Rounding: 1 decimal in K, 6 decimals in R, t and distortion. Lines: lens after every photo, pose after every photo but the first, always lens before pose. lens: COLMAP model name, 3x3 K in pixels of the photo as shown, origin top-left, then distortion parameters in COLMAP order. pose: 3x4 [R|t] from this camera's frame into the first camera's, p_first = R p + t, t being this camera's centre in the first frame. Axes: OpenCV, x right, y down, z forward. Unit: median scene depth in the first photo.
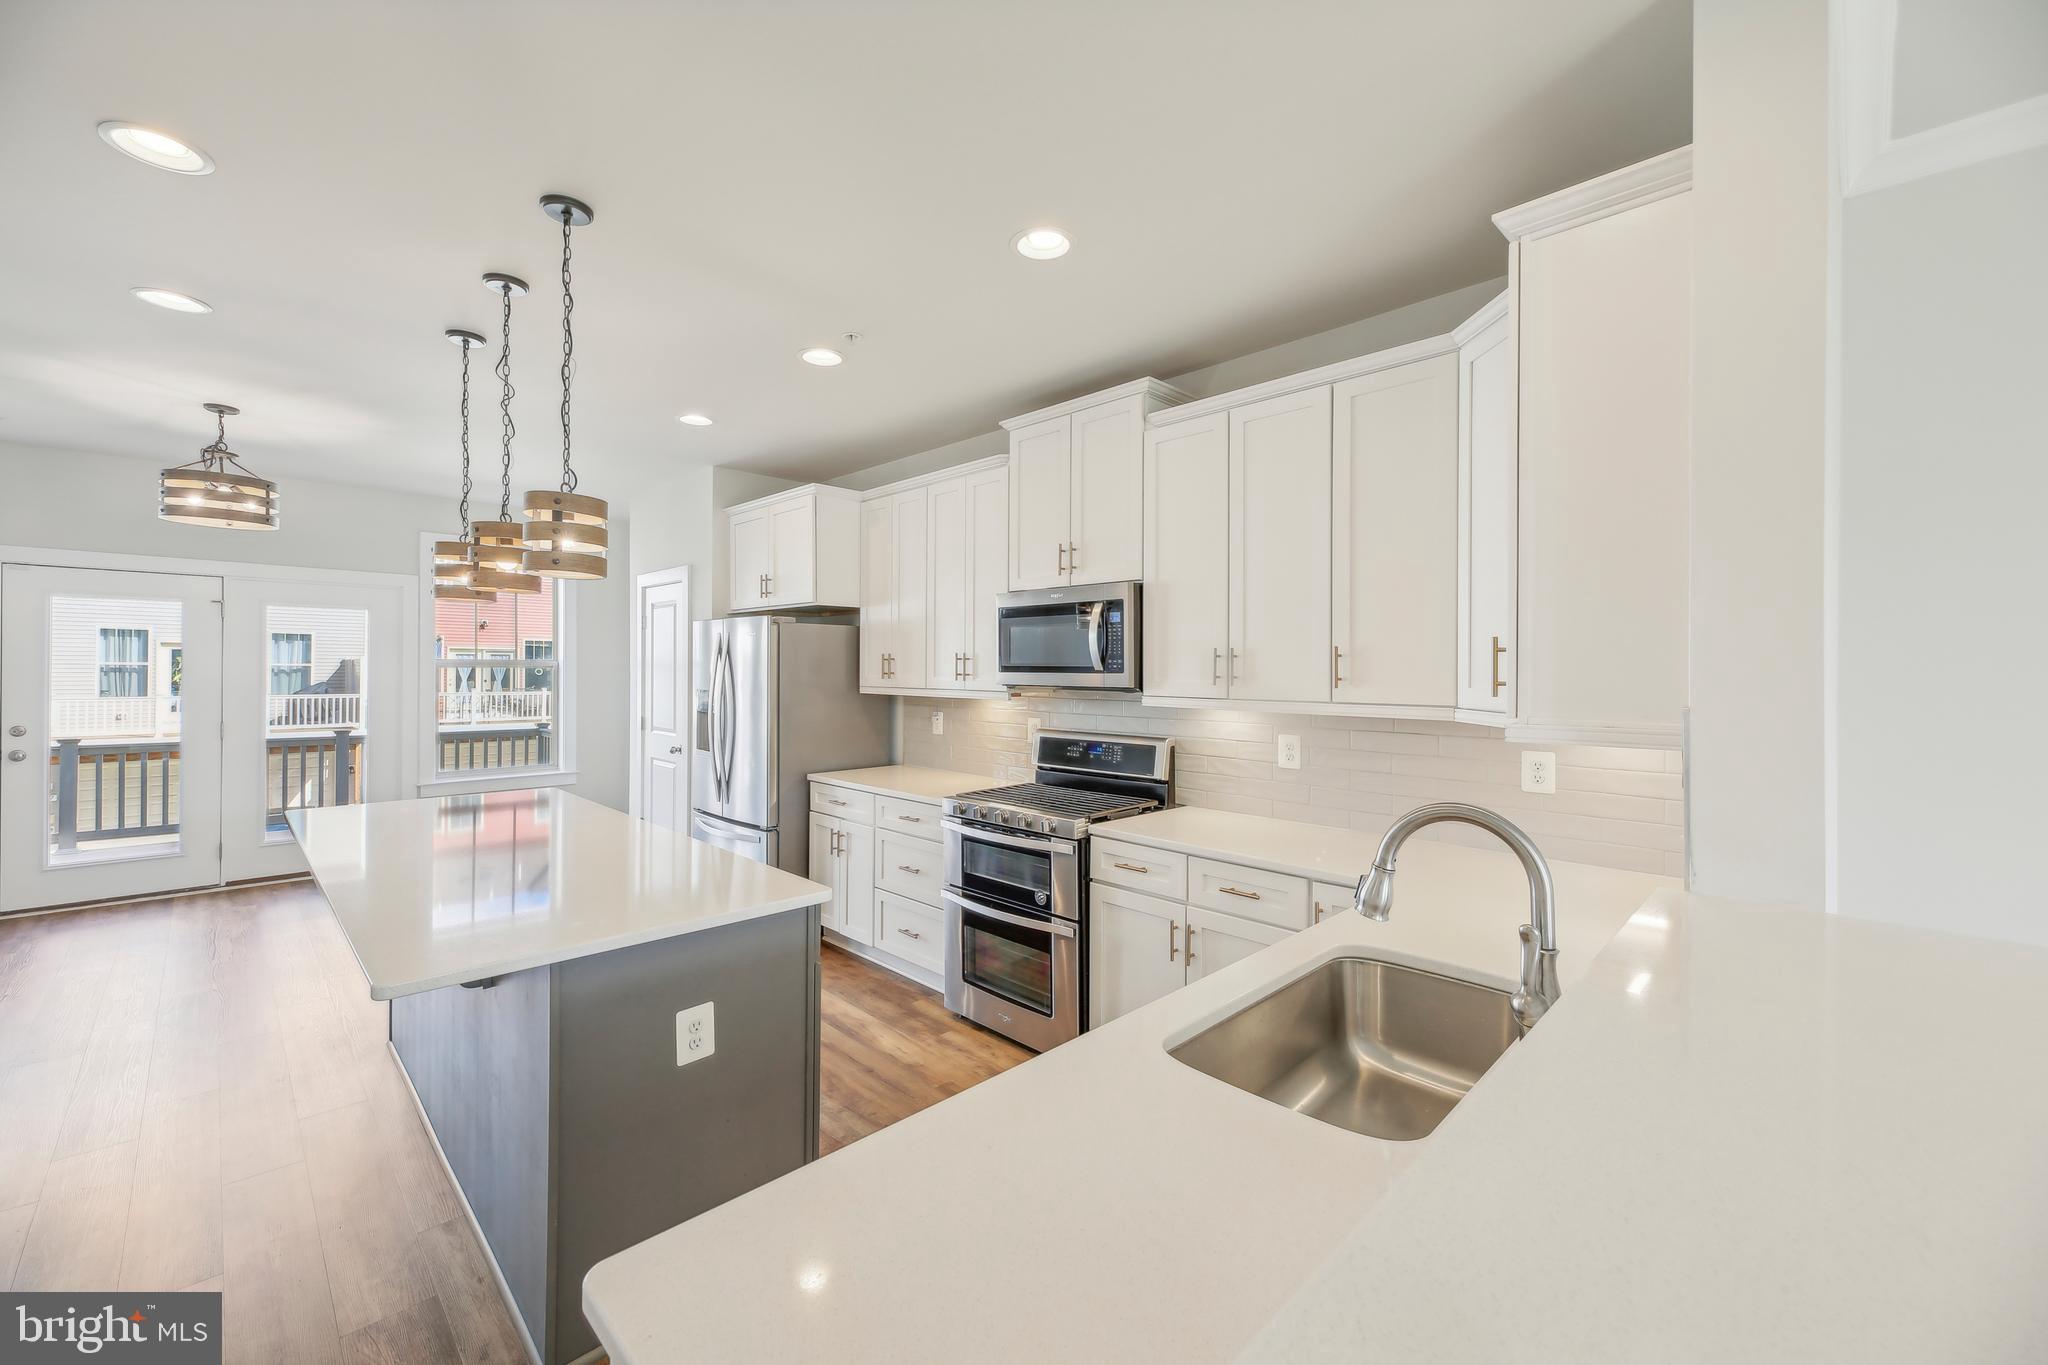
lens RADIAL K [[815.7, 0, 1018.5], [0, 815.7, 667.0], [0, 0, 1]] dist [0.010566, -0.004183]
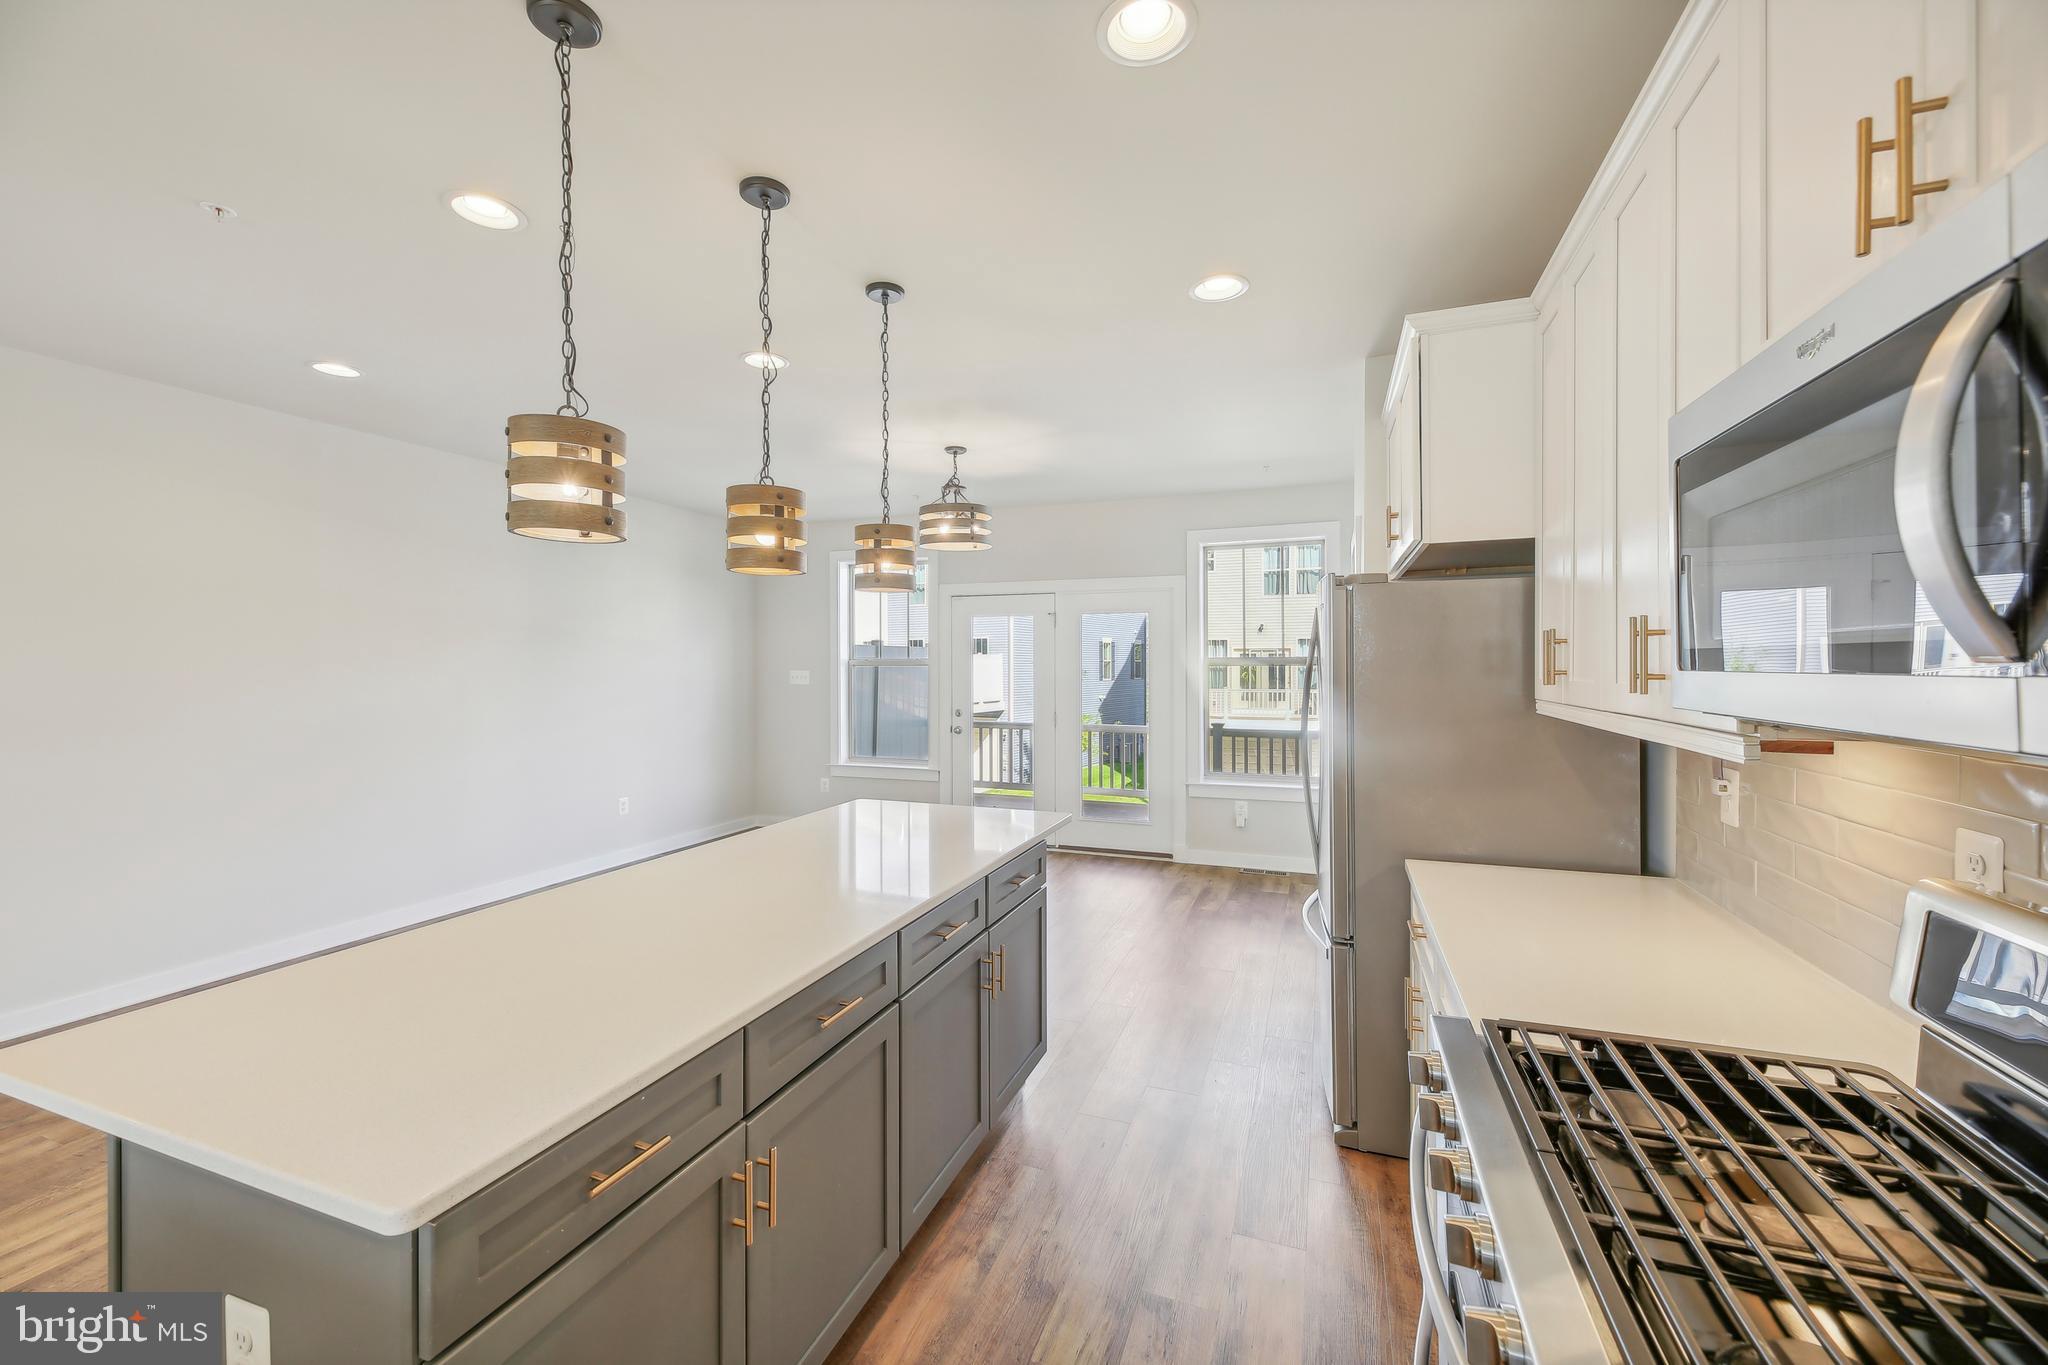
lens RADIAL K [[815.7, 0, 1018.5], [0, 815.7, 667.0], [0, 0, 1]] dist [0.010566, -0.004183]
pose [[0.411817, -0.003513, -0.911260, 0.148972], [0.002973, 0.999992, -0.002512, 0.004973], [0.911262, -0.001675, 0.411824, 0.610309]]
